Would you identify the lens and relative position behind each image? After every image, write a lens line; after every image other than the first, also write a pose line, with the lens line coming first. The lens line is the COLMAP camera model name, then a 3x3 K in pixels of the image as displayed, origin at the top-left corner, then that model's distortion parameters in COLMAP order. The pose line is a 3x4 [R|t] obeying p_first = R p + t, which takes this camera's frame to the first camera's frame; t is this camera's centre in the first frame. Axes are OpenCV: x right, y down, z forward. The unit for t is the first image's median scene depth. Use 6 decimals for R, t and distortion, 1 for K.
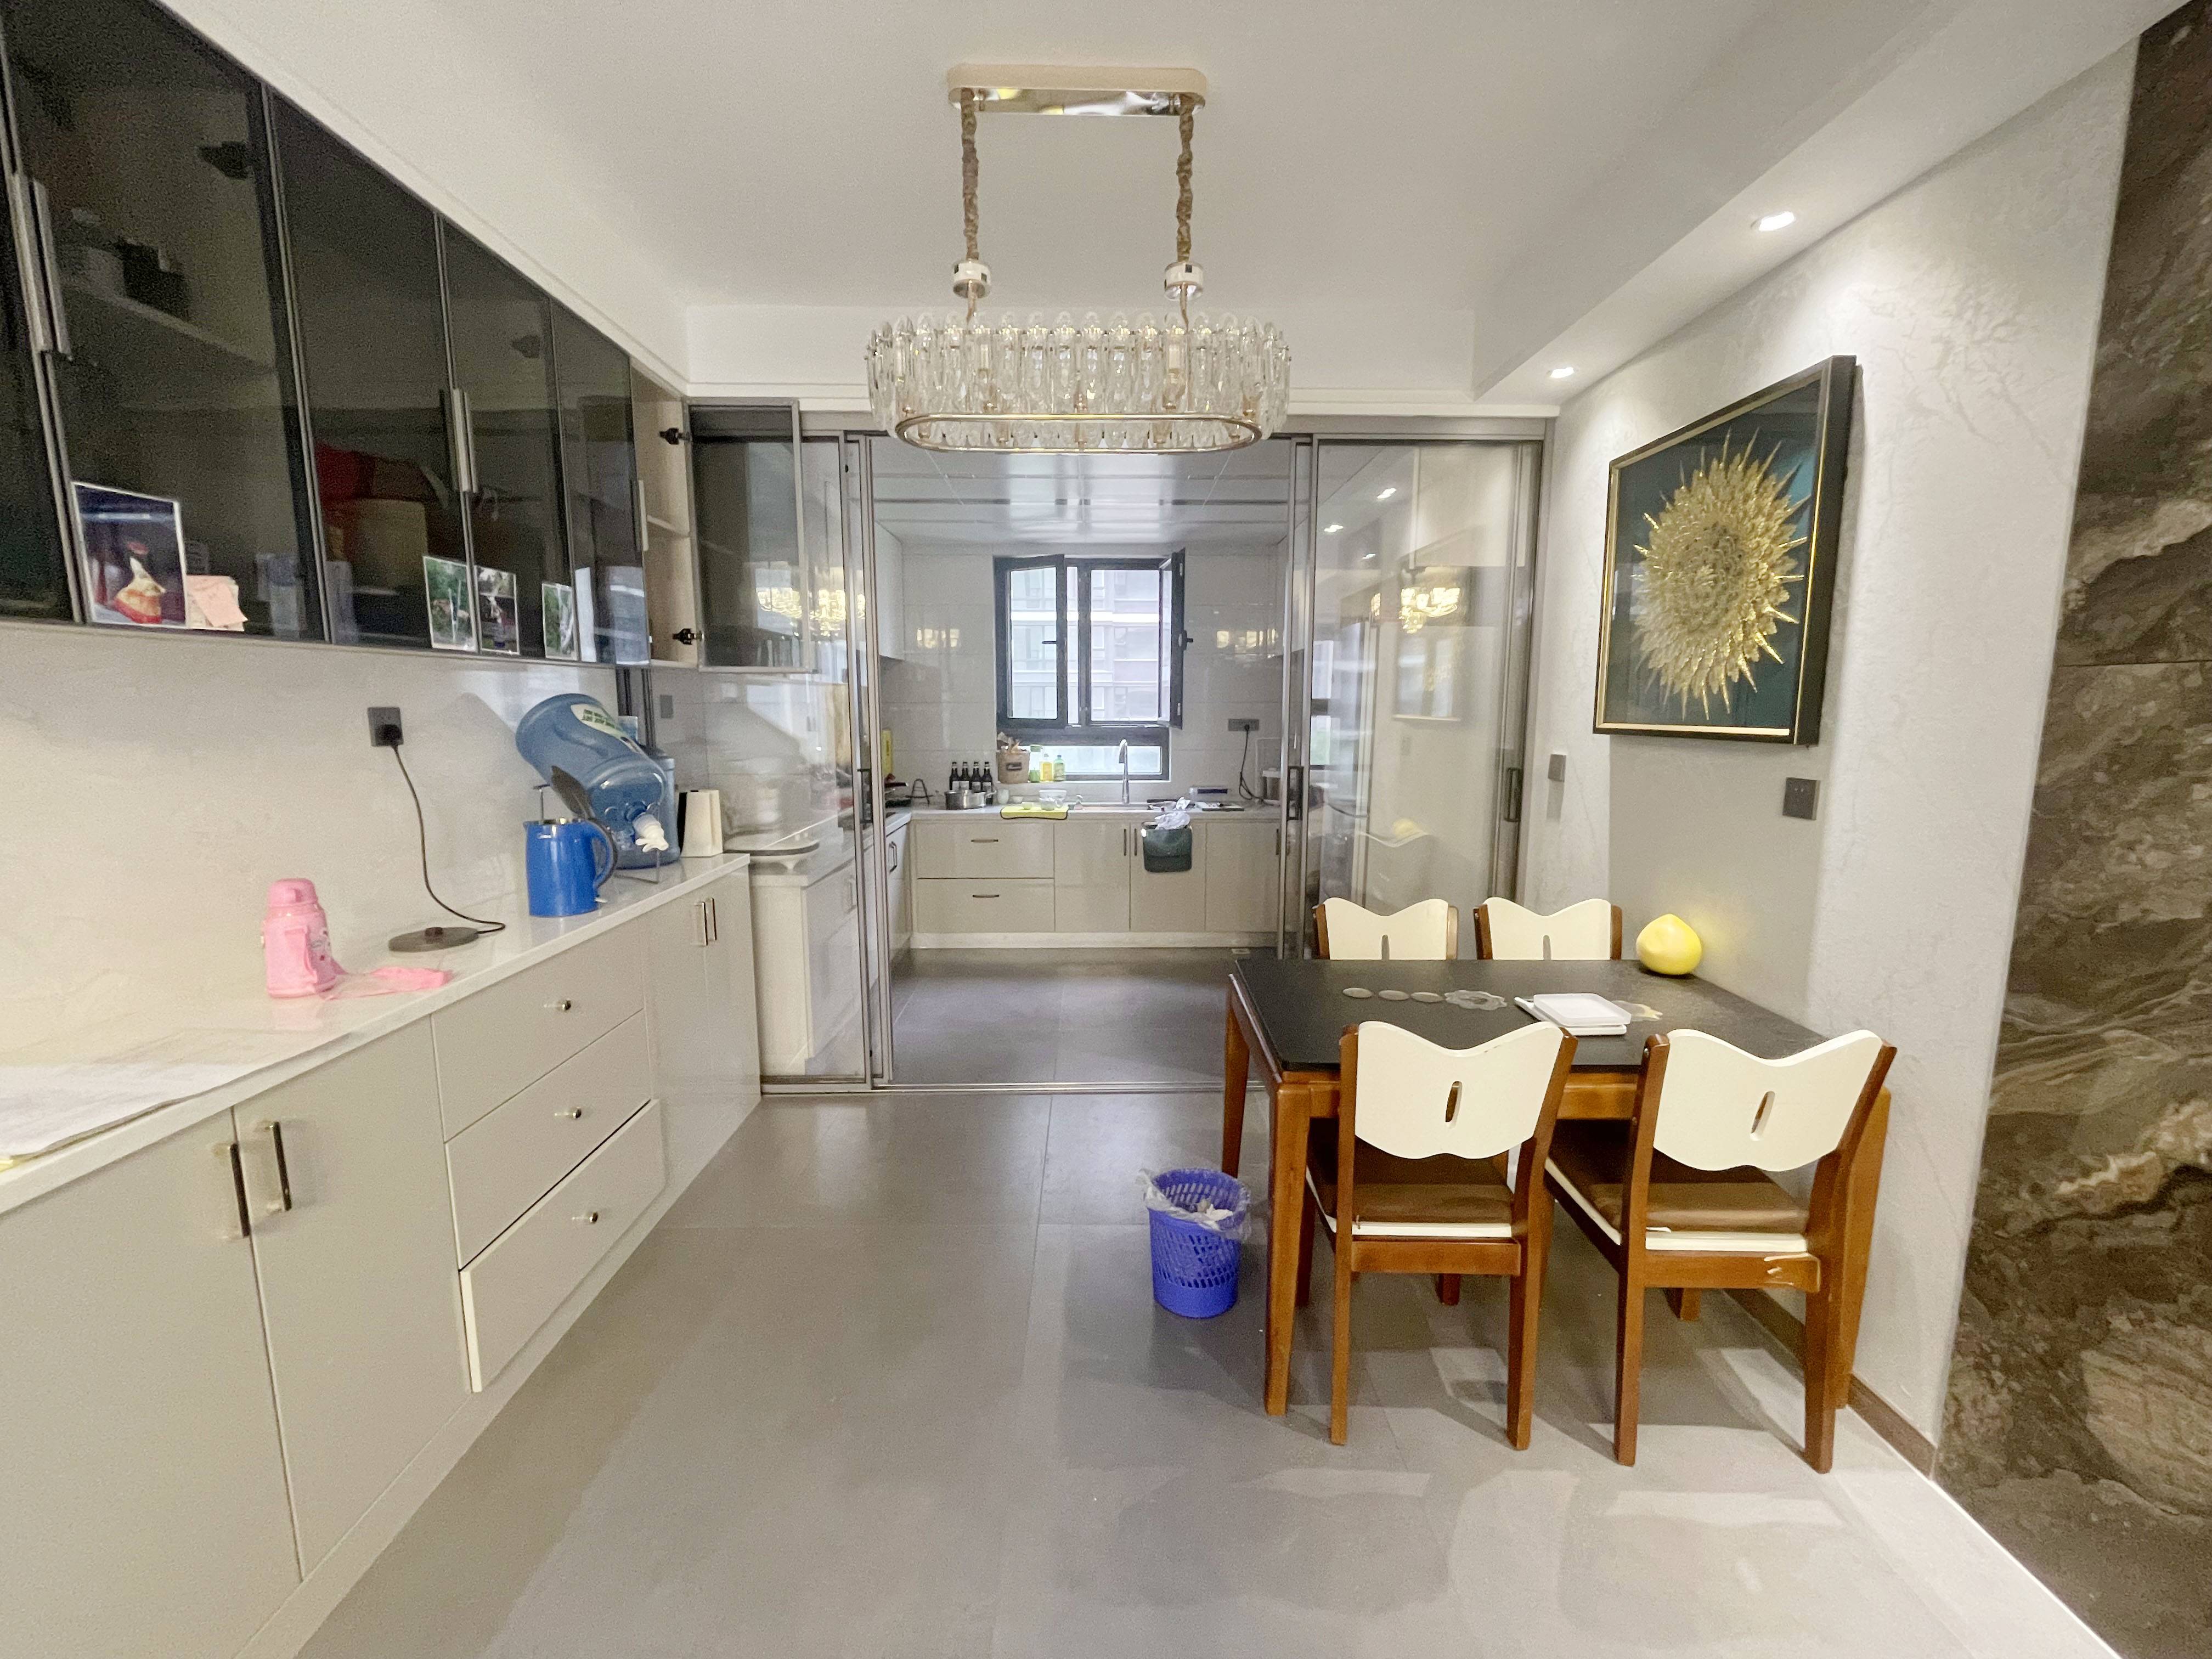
lens RADIAL K [[889.4, 0, 1105.3], [0, 889.4, 821.8], [0, 0, 1]] dist [-0.001288, -0.000068]
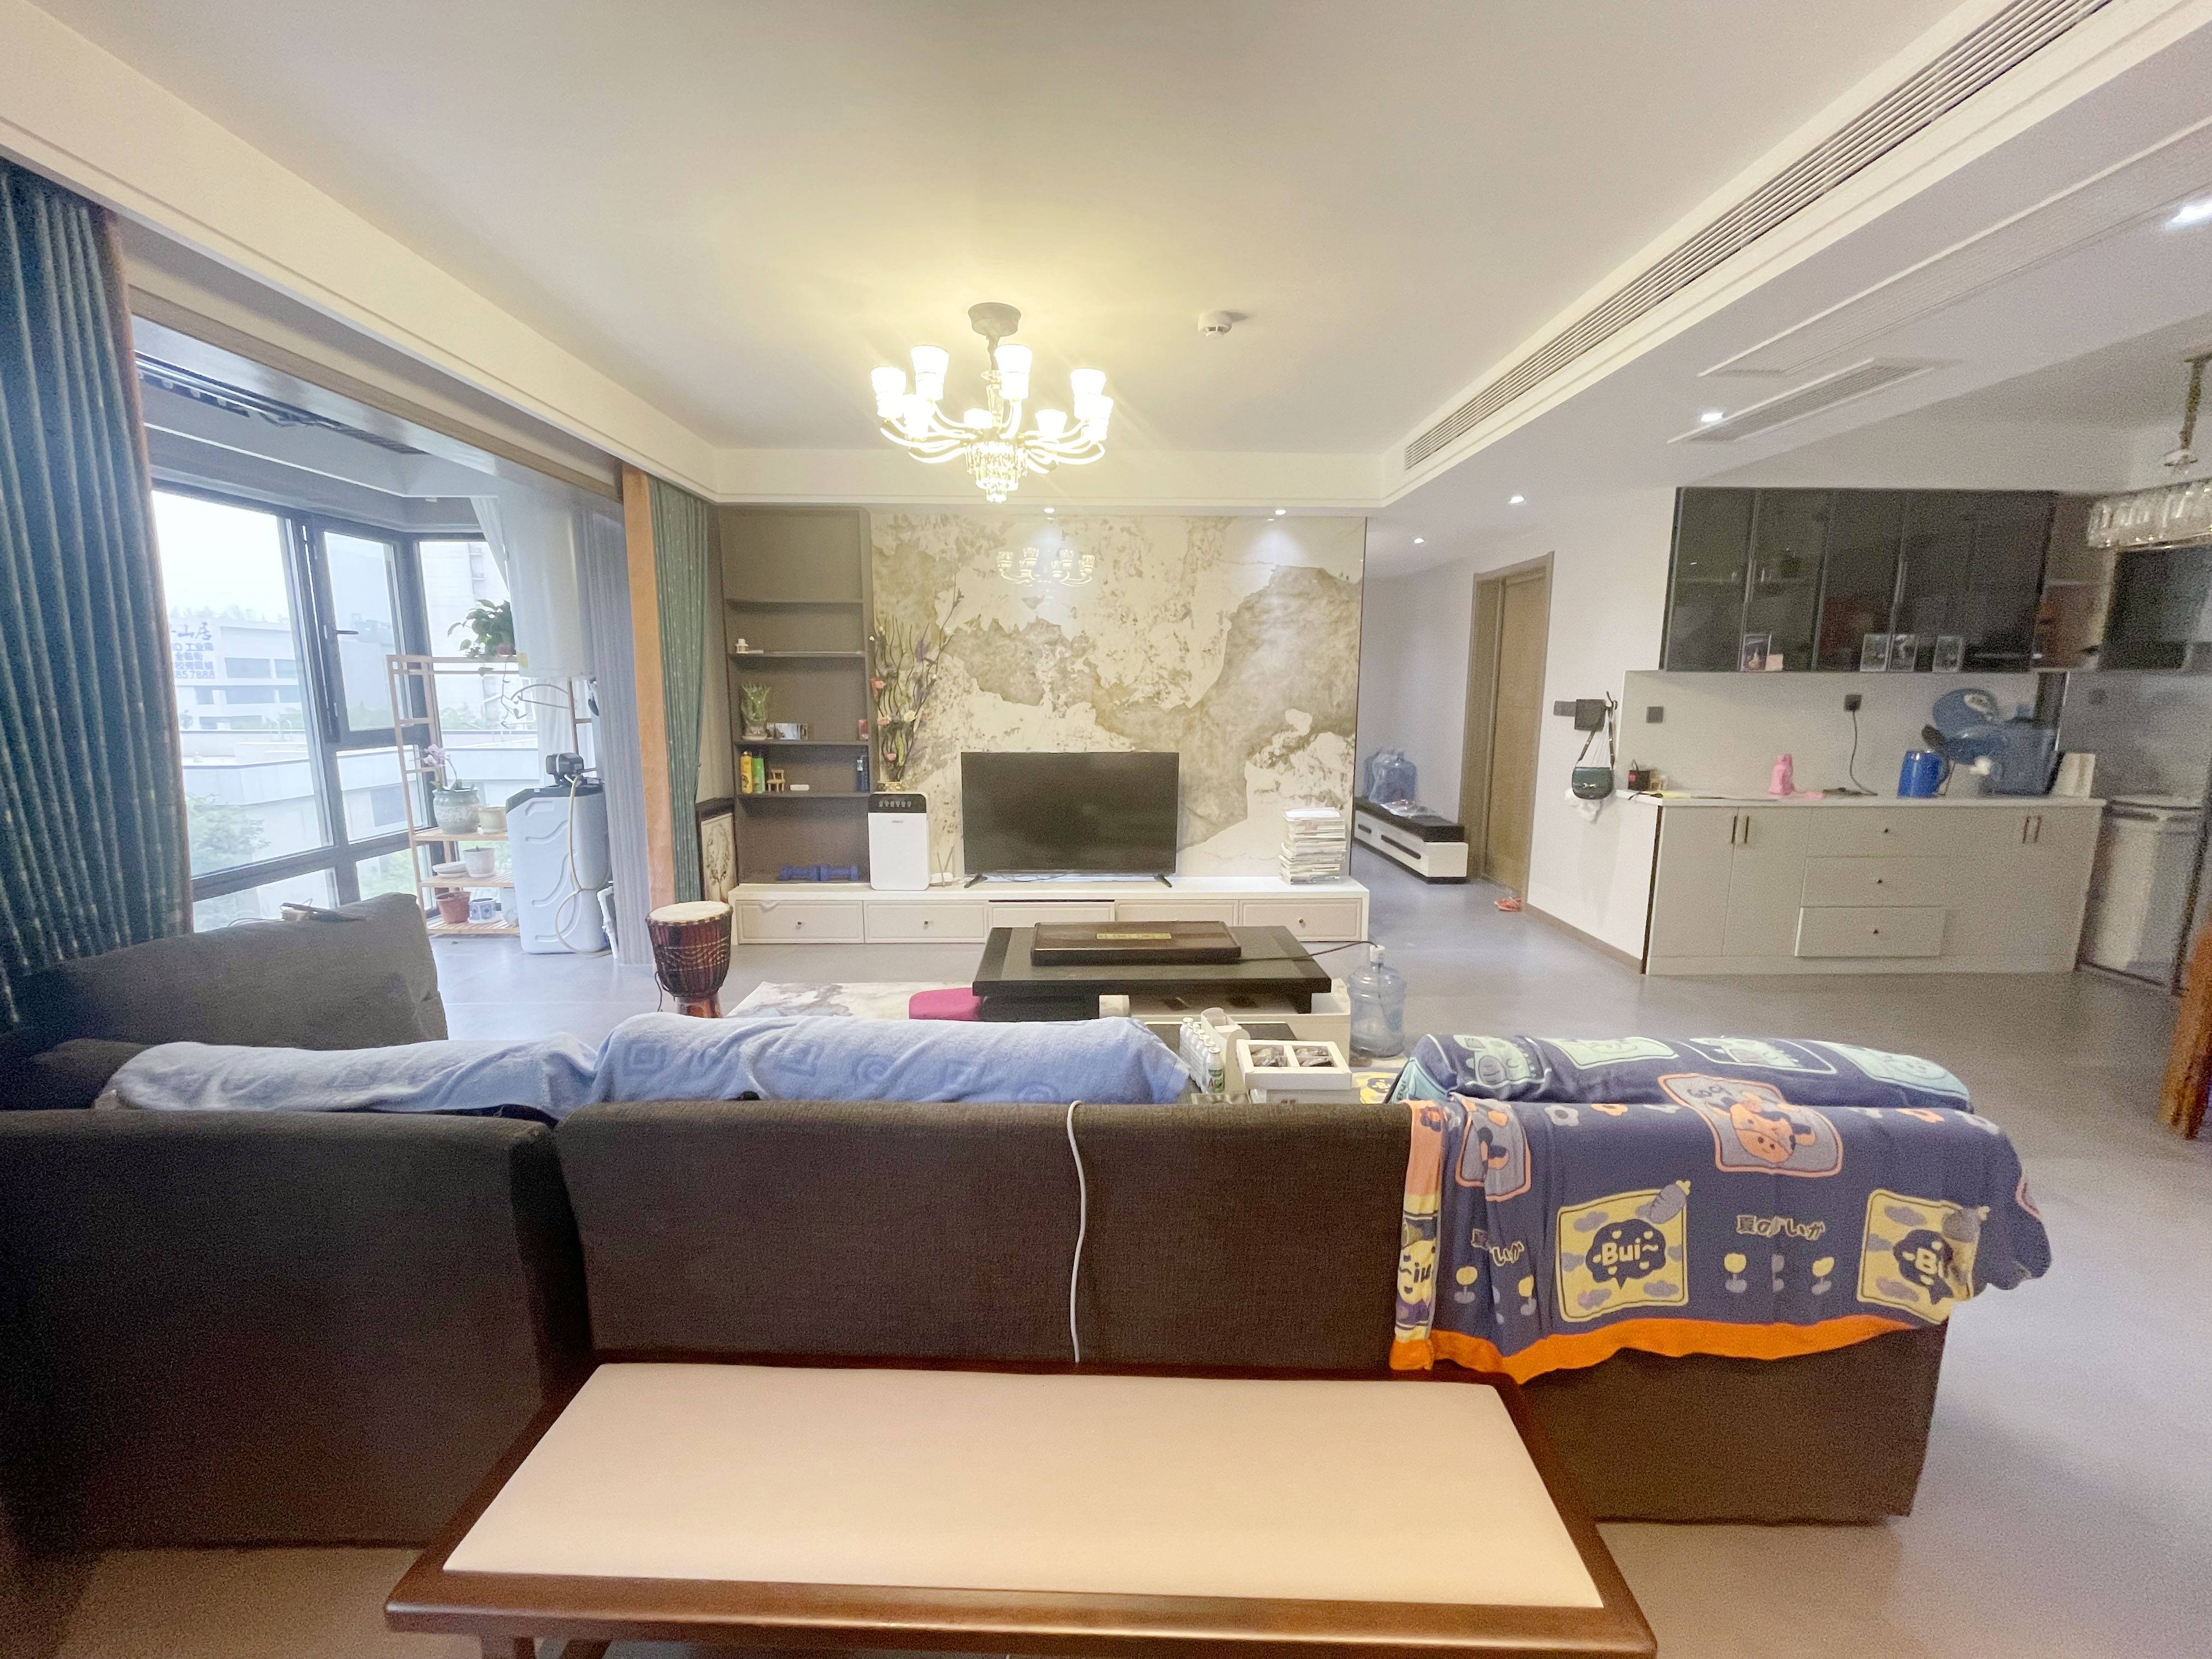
lens RADIAL K [[889.4, 0, 1105.3], [0, 889.4, 821.8], [0, 0, 1]] dist [-0.001288, -0.000068]
pose [[0.013341, 0.153502, -0.988058, 1.704706], [-0.137450, 0.979047, 0.150246, 0.132083], [0.990419, 0.133804, 0.034161, -1.103764]]
